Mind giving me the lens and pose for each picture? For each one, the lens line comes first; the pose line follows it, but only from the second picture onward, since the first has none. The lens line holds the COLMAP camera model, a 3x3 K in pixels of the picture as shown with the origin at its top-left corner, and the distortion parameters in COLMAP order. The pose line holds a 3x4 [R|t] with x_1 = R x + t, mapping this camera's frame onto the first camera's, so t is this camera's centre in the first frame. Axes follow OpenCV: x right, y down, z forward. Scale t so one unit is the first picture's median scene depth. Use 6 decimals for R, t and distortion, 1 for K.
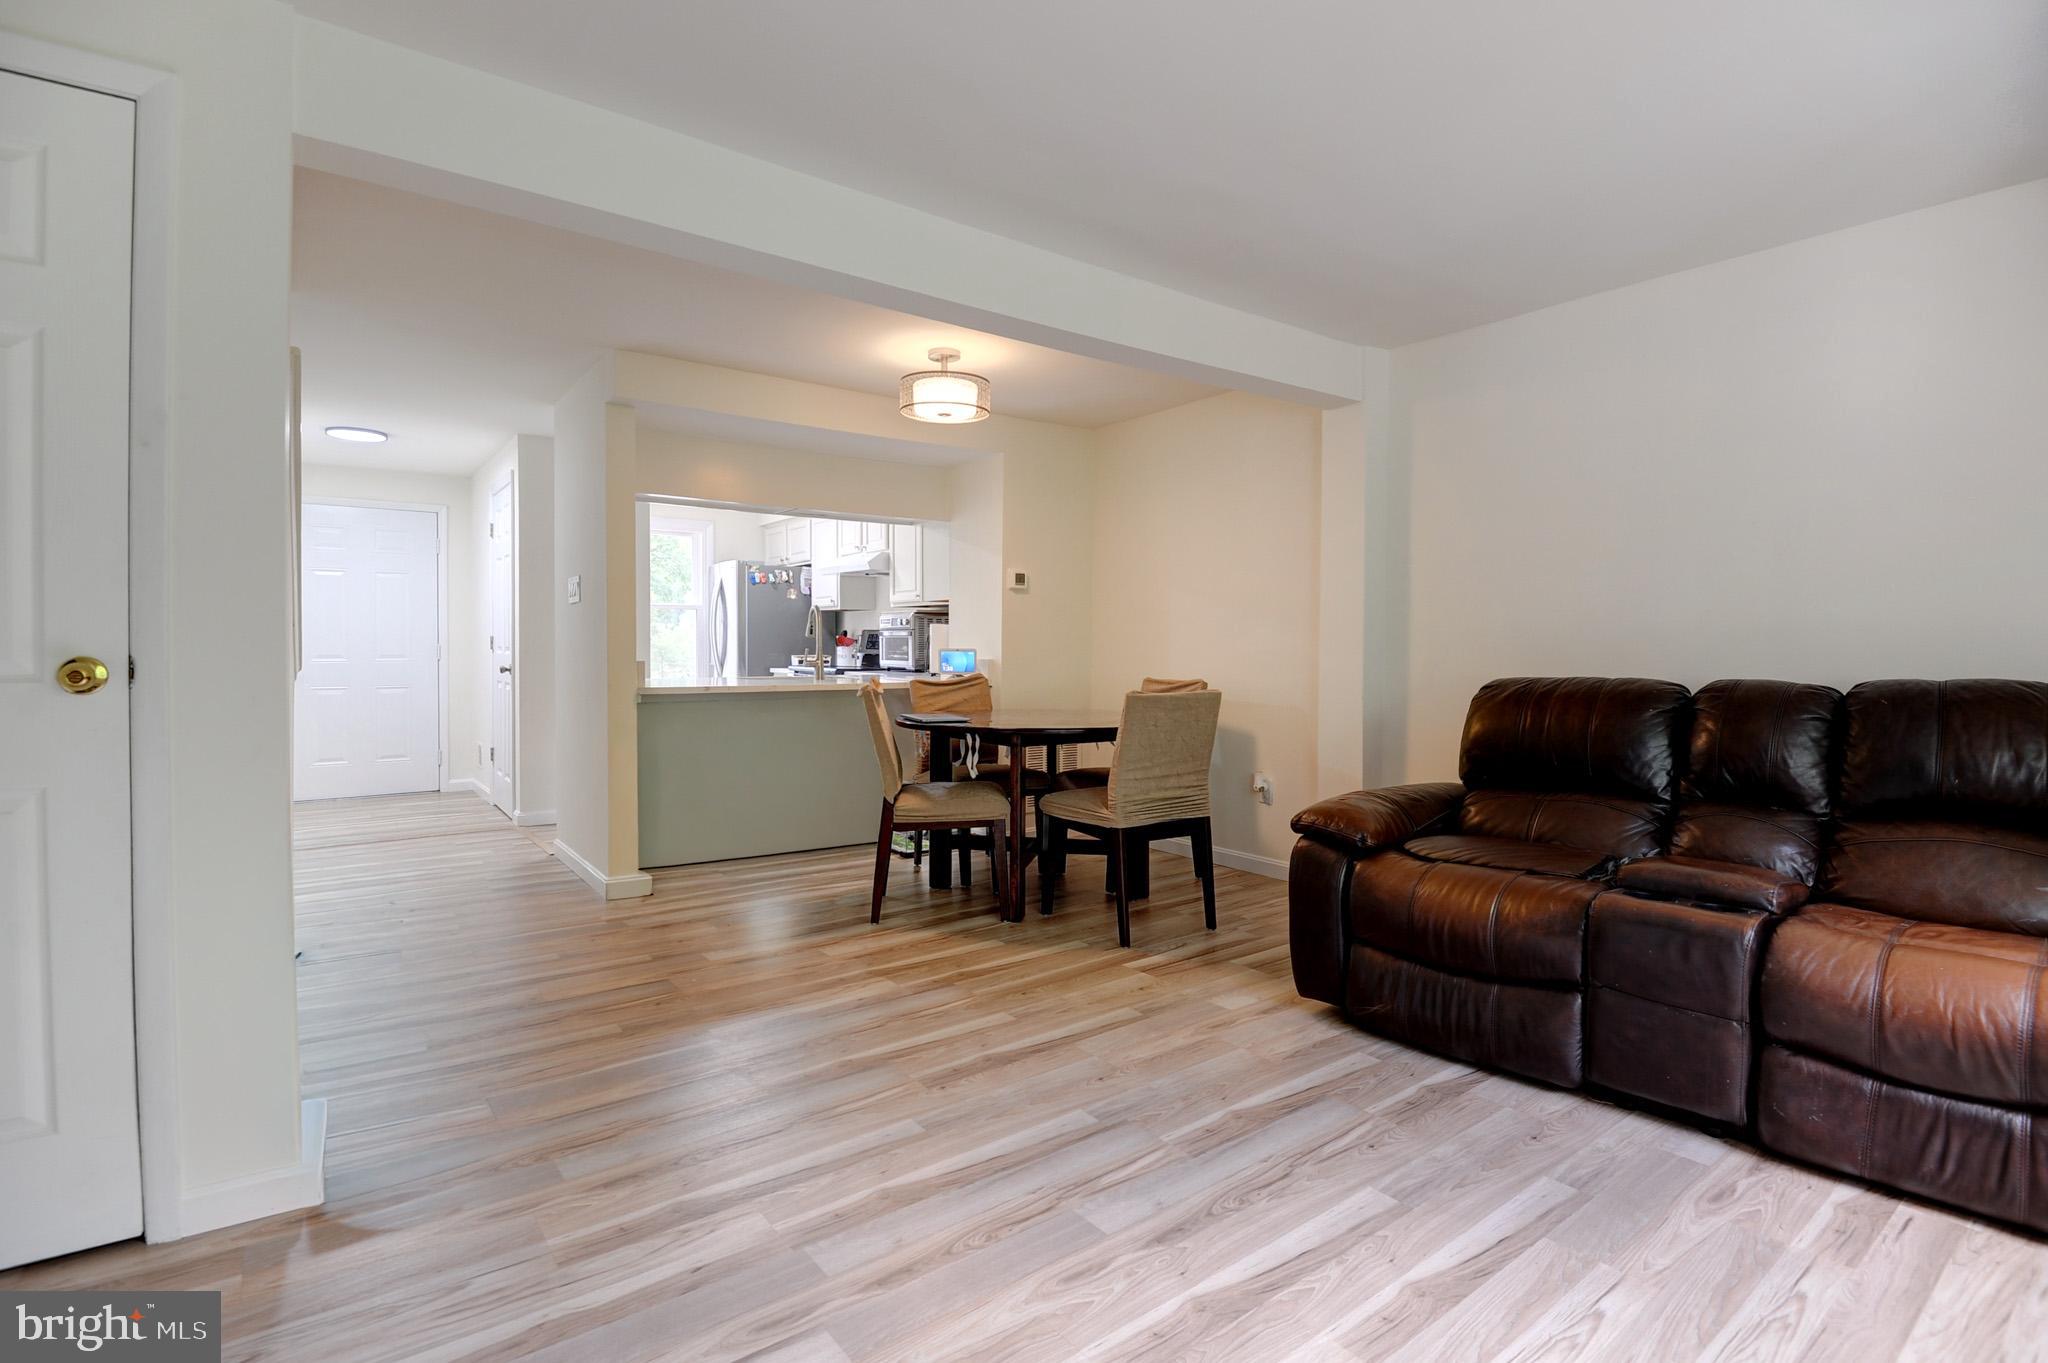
lens RADIAL K [[947.2, 0, 1058.0], [0, 947.2, 652.8], [0, 0, 1]] dist [0.002064, -0.016845]
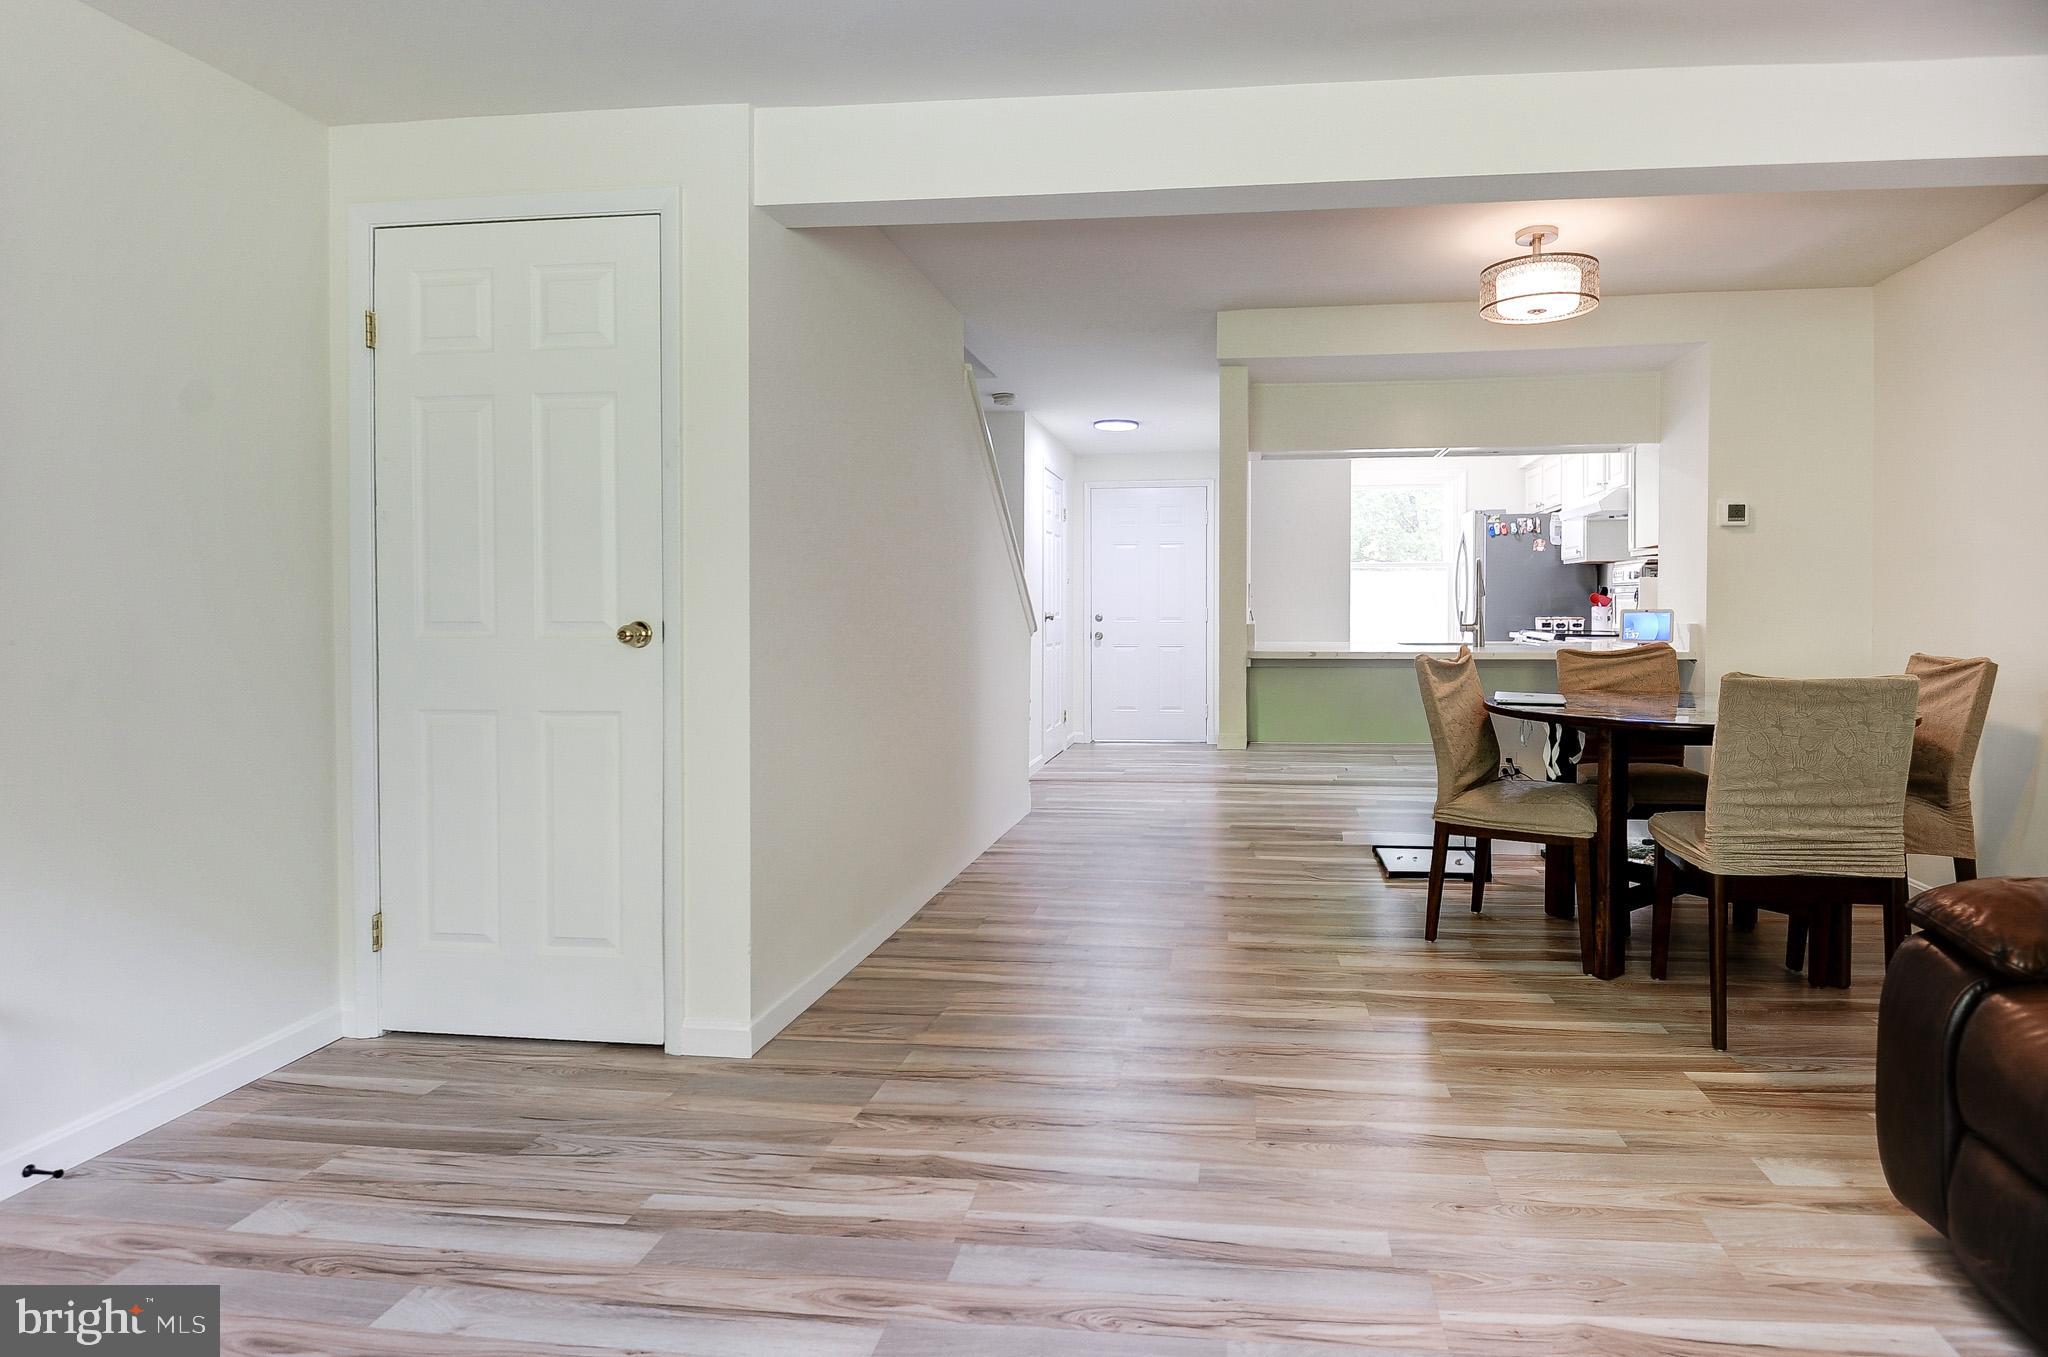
lens RADIAL K [[1021.5, 0, 998.2], [0, 1021.5, 614.8], [0, 0, 1]] dist [0.016153, -0.030380]
pose [[0.730359, 0.000478, -0.683063, 0.208727], [-0.000265, 1.000000, 0.000417, -0.000891], [0.683063, -0.000123, 0.730359, 0.125065]]
